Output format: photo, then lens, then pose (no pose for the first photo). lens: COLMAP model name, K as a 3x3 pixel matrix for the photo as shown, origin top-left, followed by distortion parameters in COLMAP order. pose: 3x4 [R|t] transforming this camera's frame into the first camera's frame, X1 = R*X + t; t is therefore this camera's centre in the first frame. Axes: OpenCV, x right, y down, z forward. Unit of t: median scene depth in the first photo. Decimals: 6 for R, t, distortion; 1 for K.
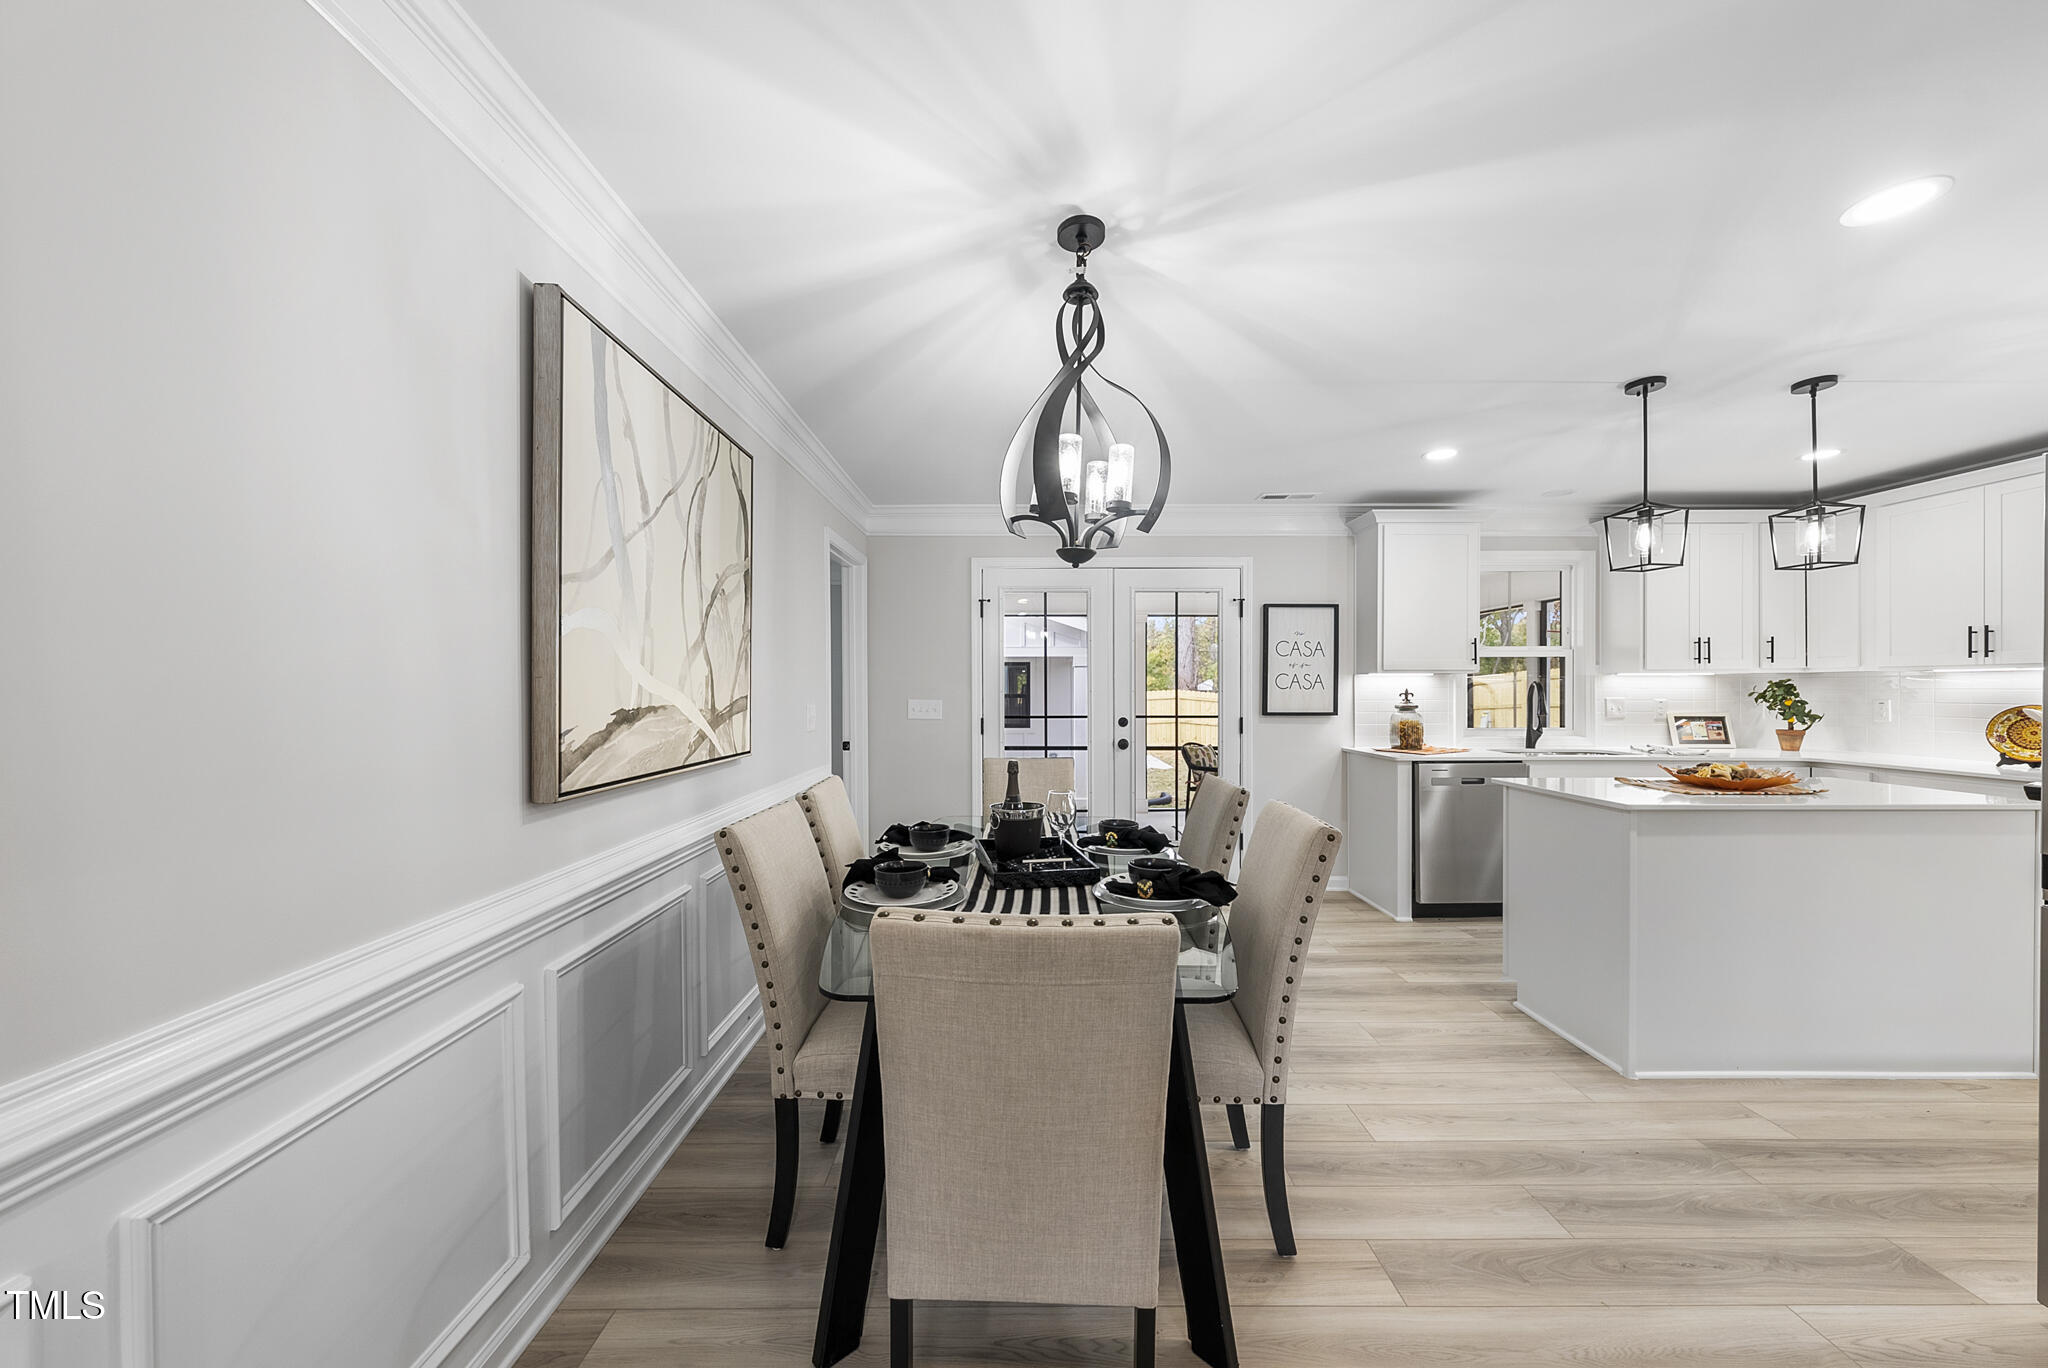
lens RADIAL K [[706.6, 0, 1026.0], [0, 706.6, 691.0], [0, 0, 1]] dist [-0.001595, -0.000002]
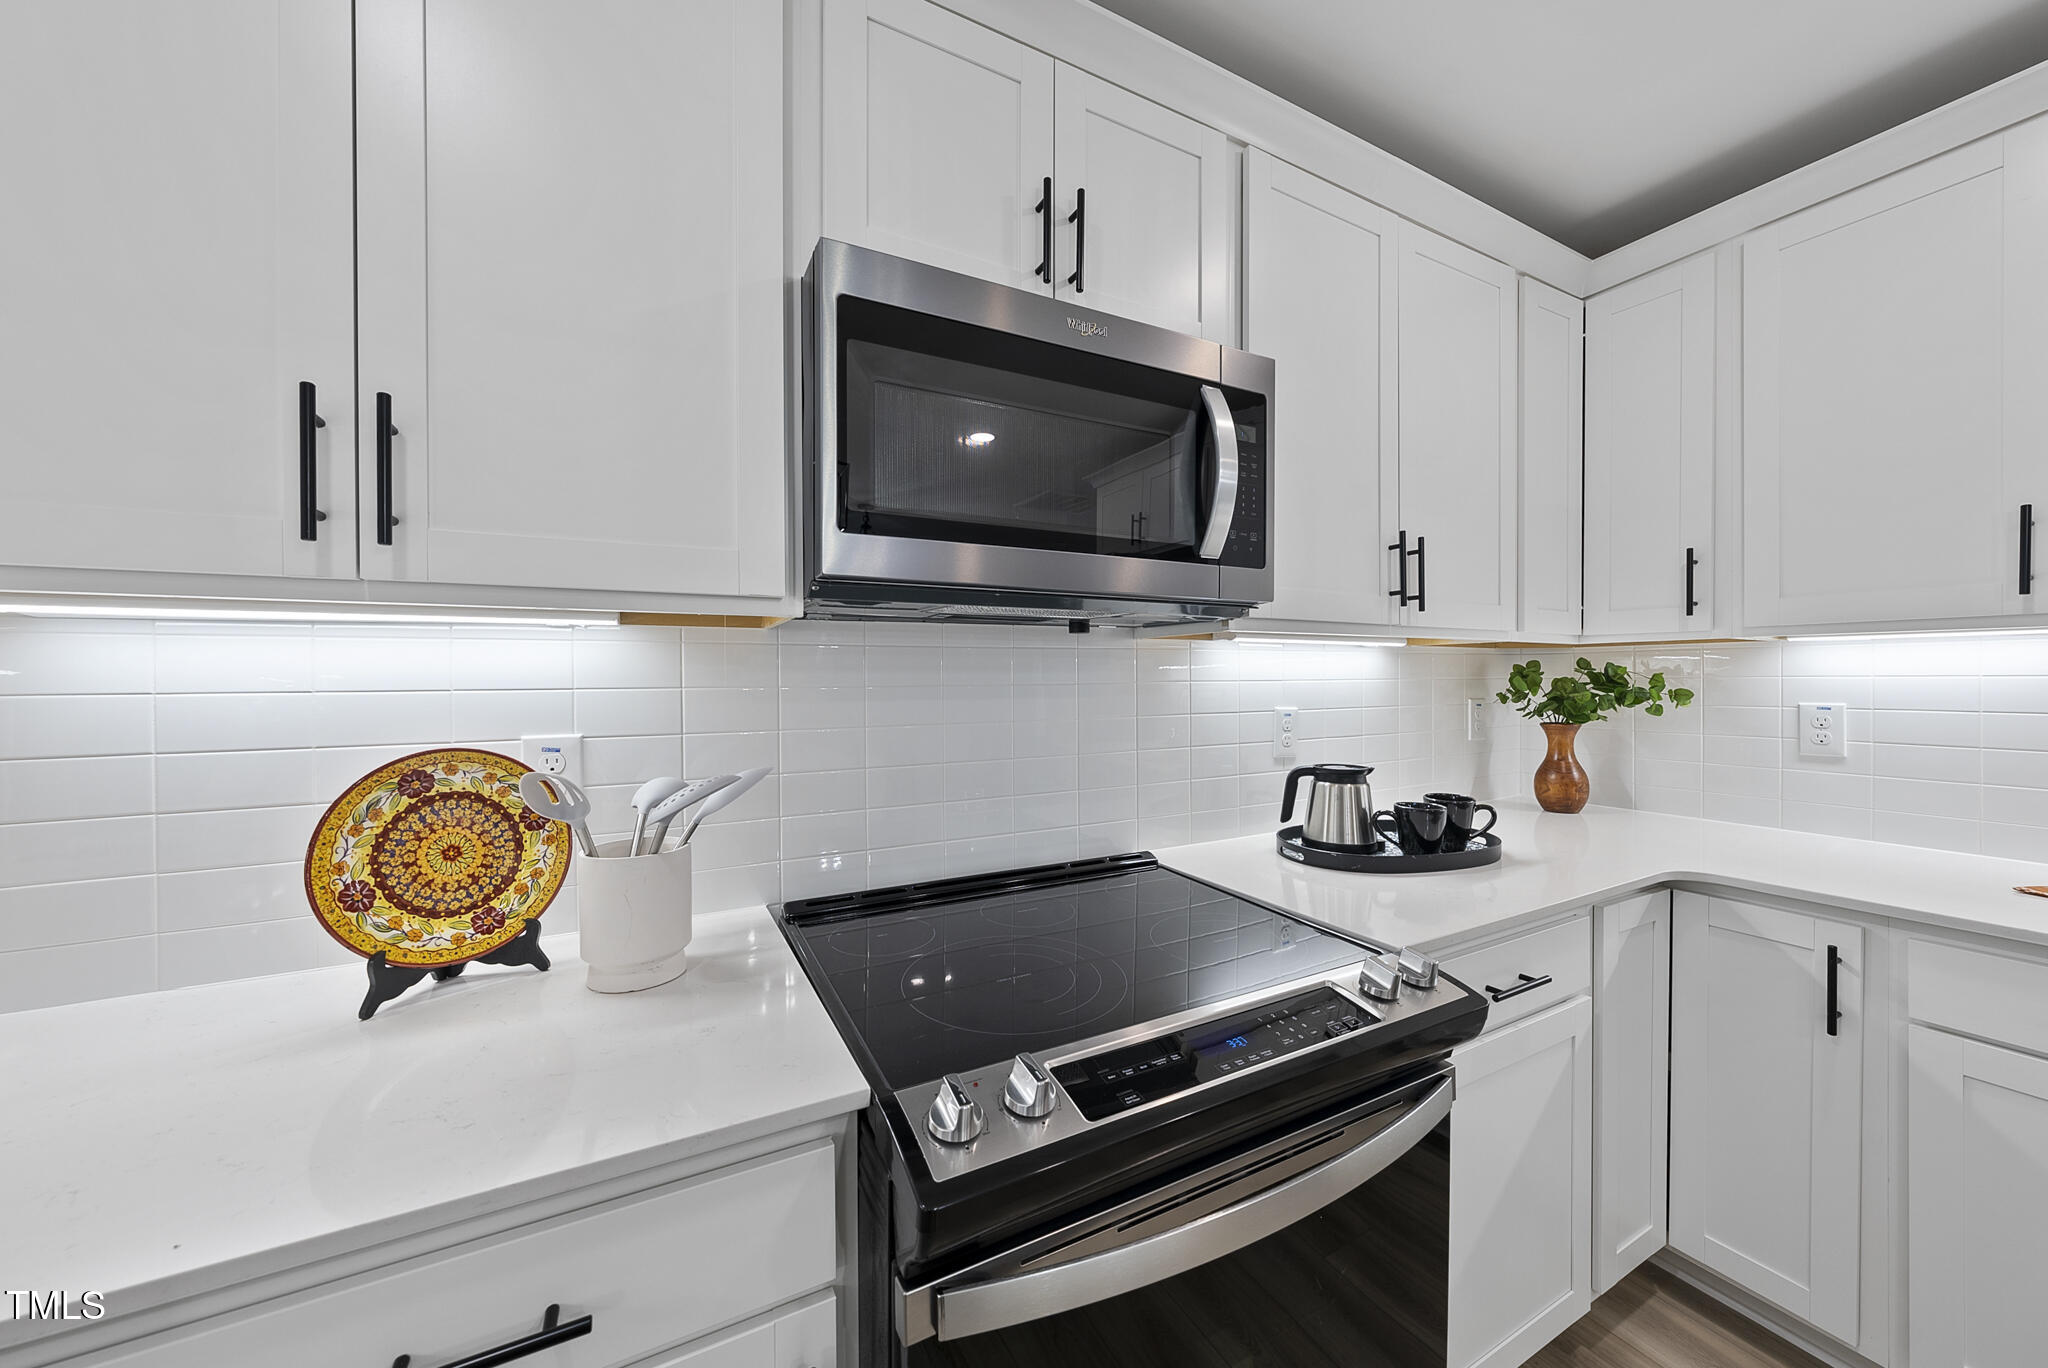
lens RADIAL K [[718.5, 0, 1021.5], [0, 718.5, 680.4], [0, 0, 1]] dist [-0.001942, -0.000036]
pose [[-0.461572, -0.002322, 0.887100, 0.877345], [0.009324, 0.999929, 0.007469, -0.005486], [-0.887054, 0.011718, -0.461518, 0.753839]]
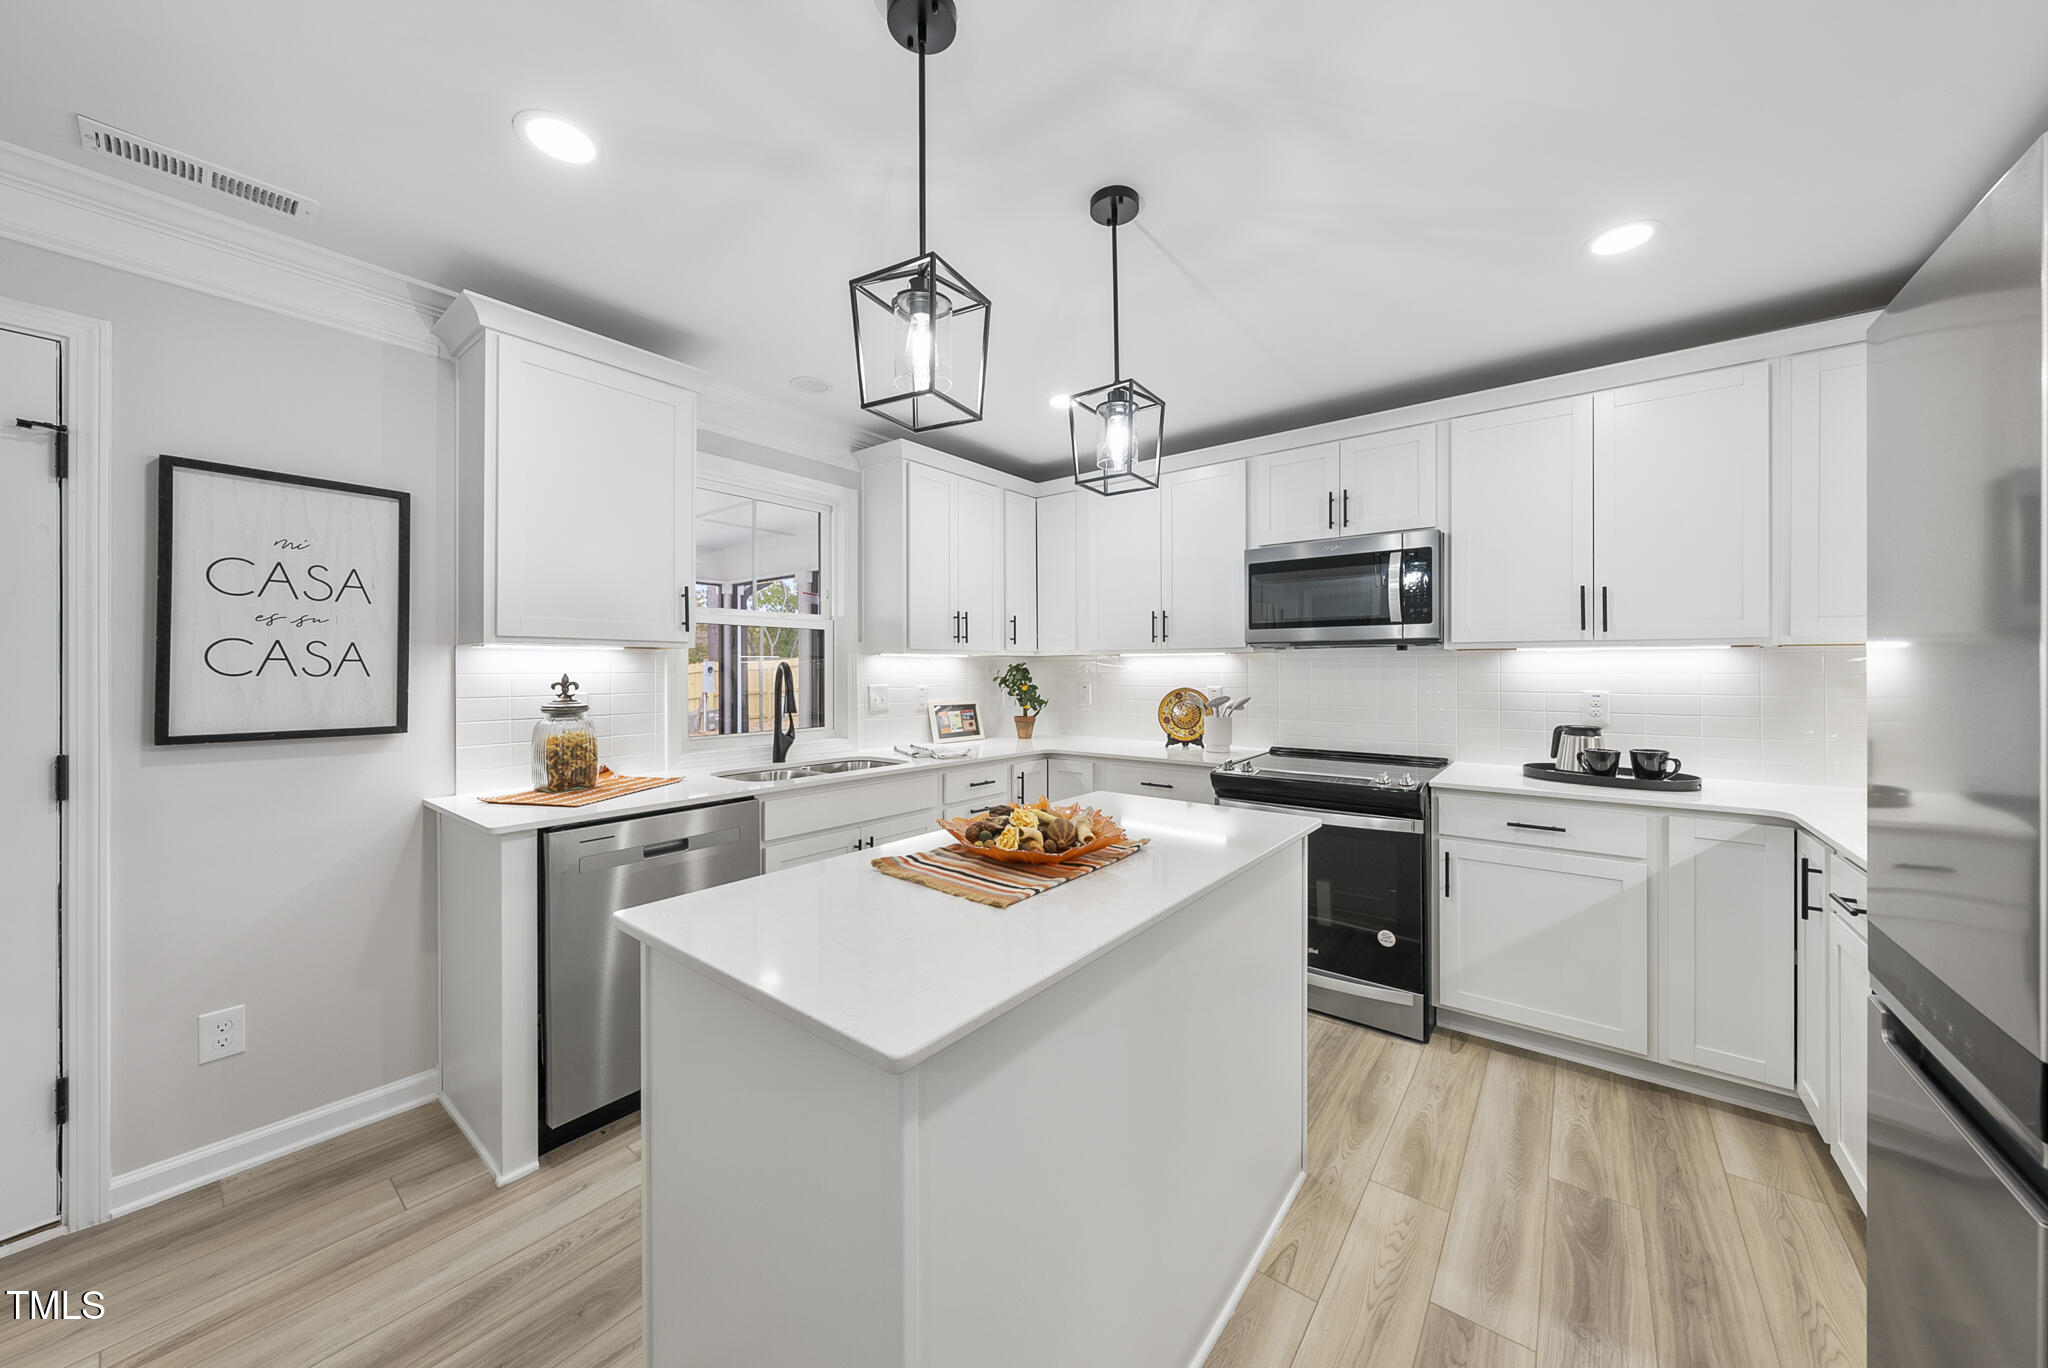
lens RADIAL K [[704.5, 0, 1030.3], [0, 704.5, 667.9], [0, 0, 1]] dist [-0.001988, 0.000040]
pose [[0.619662, 0.003446, 0.784861, 0.356724], [0.003261, 0.999970, -0.006964, -0.003358], [-0.784862, 0.006875, 0.619632, 0.420684]]
